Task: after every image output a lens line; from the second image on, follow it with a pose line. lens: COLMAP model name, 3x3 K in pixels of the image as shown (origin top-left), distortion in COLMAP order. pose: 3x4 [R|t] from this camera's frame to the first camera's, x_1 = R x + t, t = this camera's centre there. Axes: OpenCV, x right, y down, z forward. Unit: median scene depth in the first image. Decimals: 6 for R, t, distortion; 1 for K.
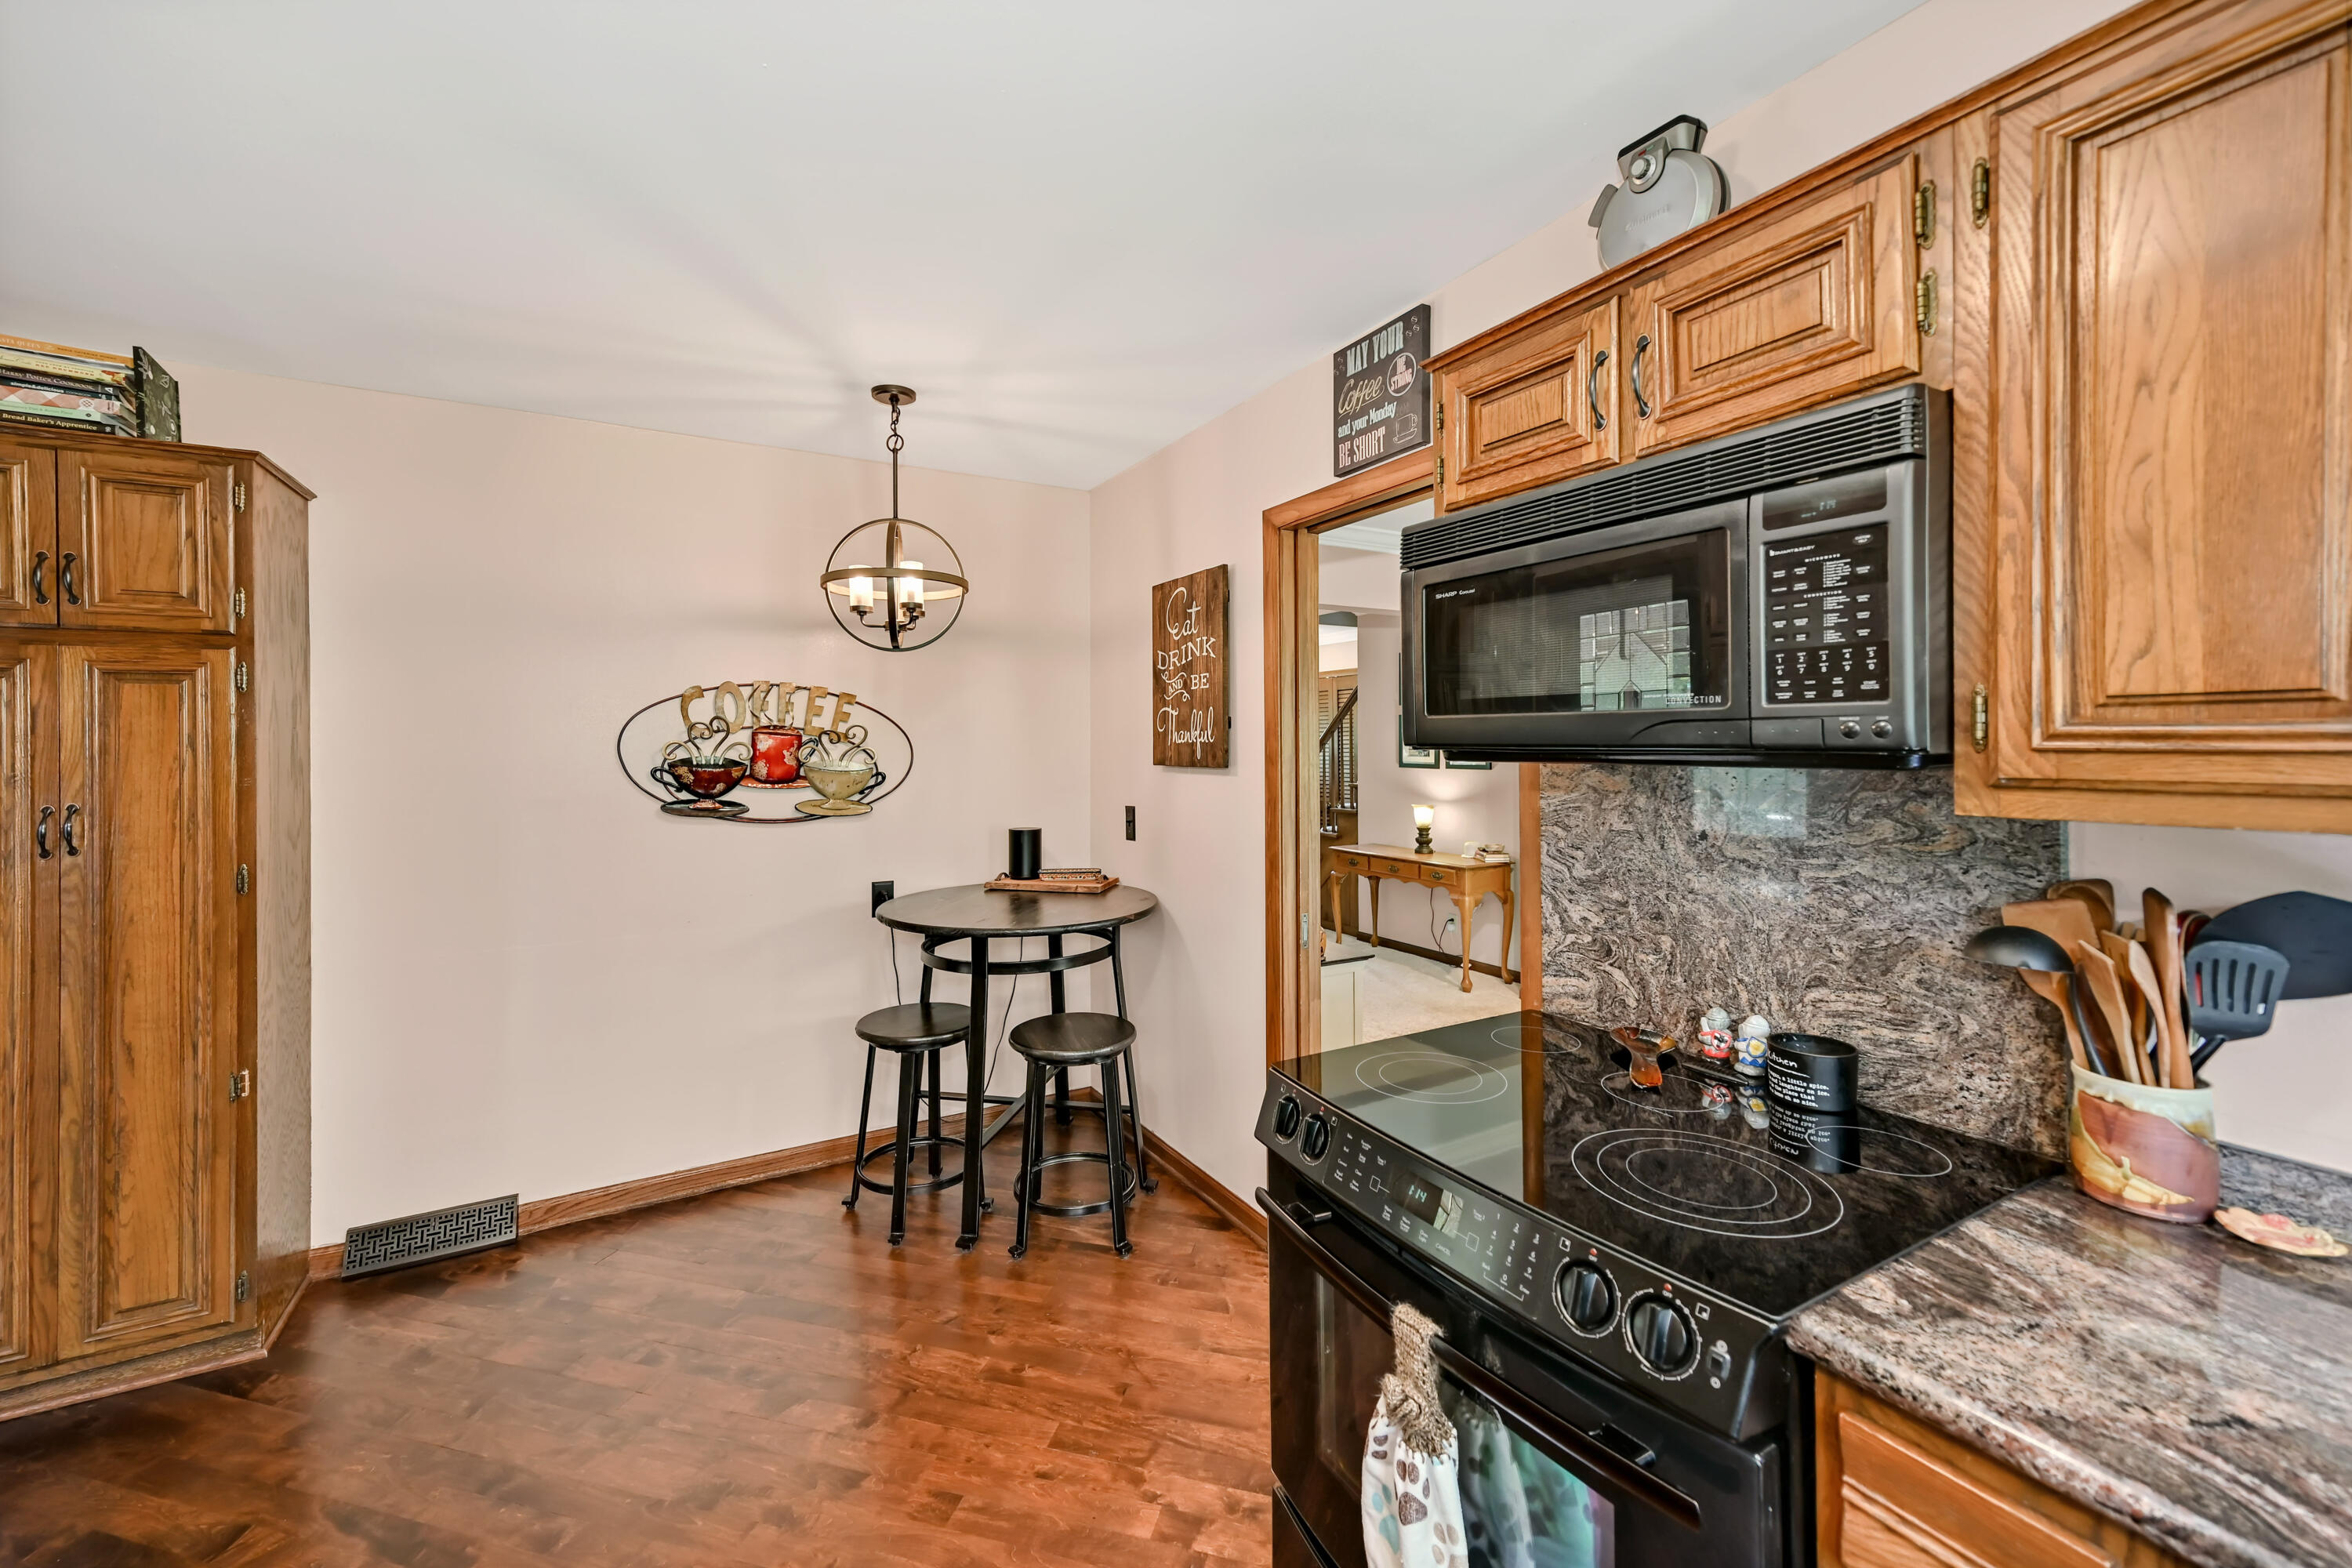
lens RADIAL K [[929.1, 0, 1176.2], [0, 929.1, 761.0], [0, 0, 1]] dist [0.003596, 0.000252]
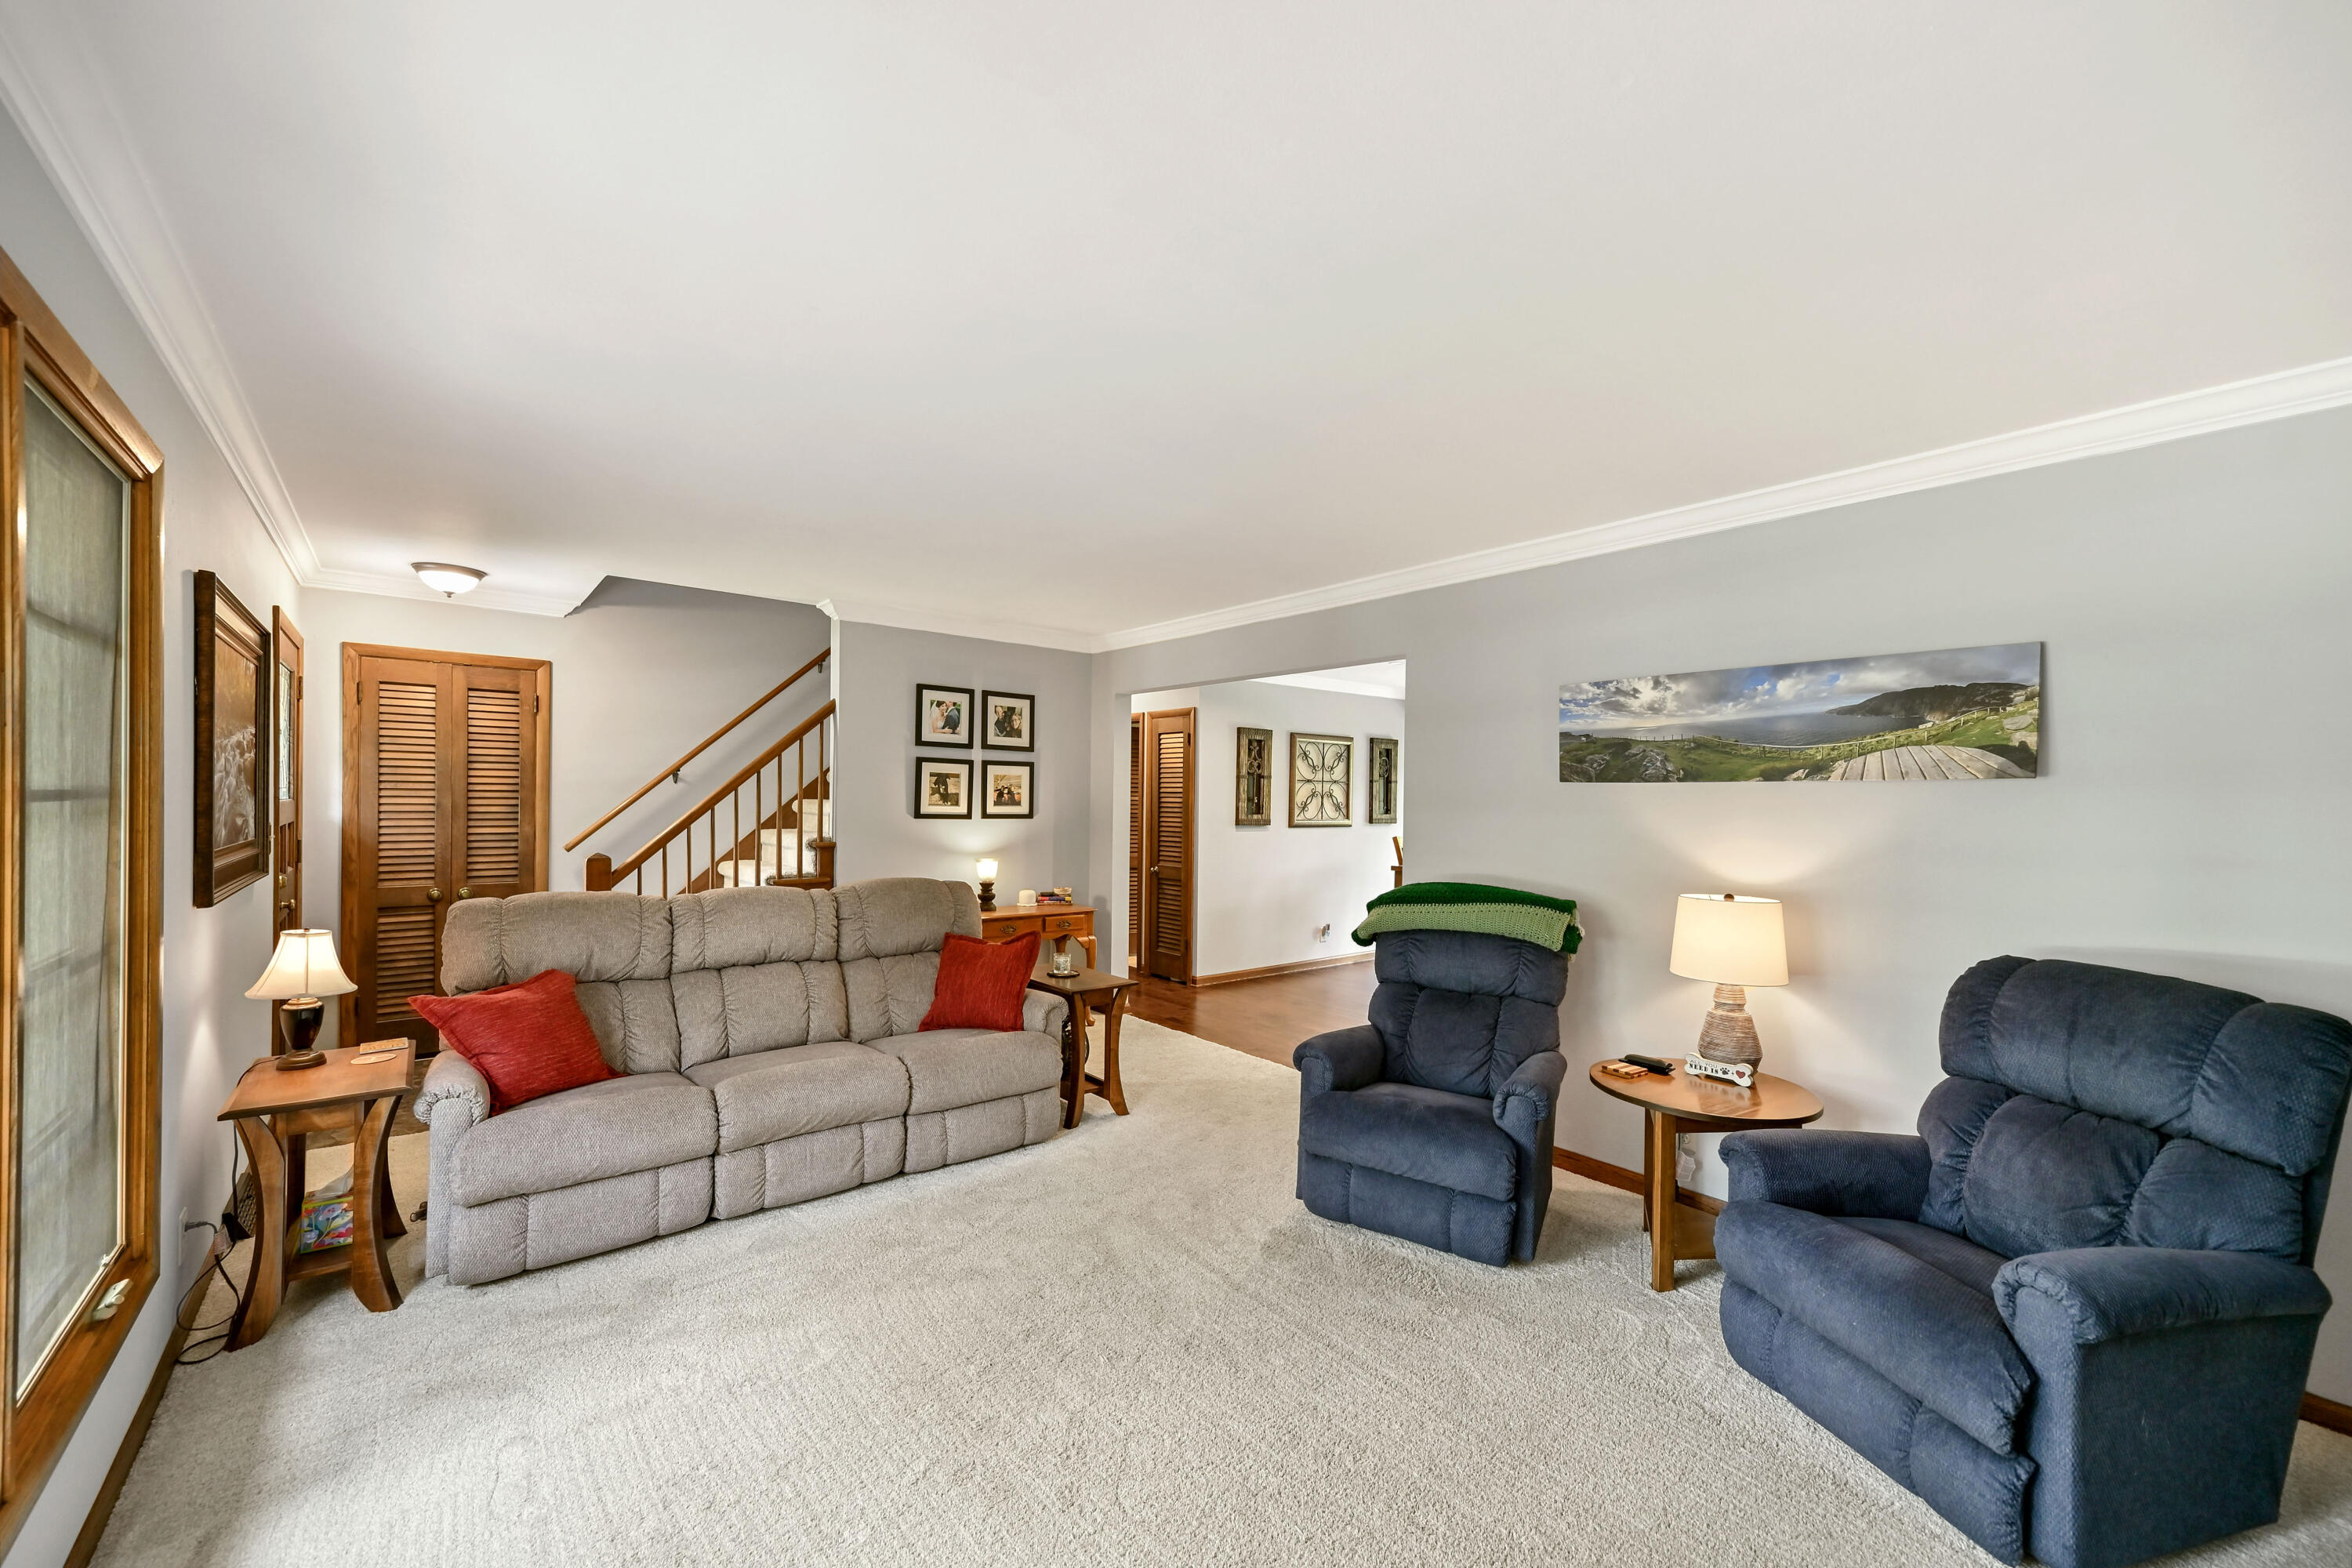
lens RADIAL K [[916.1, 0, 1181.7], [0, 916.1, 786.6], [0, 0, 1]] dist [0.009705, 0.000084]
pose [[-0.161531, 0.006700, 0.986845, -0.667767], [-0.003750, 0.999966, -0.007403, -0.018252], [-0.986860, -0.004896, -0.161501, 0.963878]]
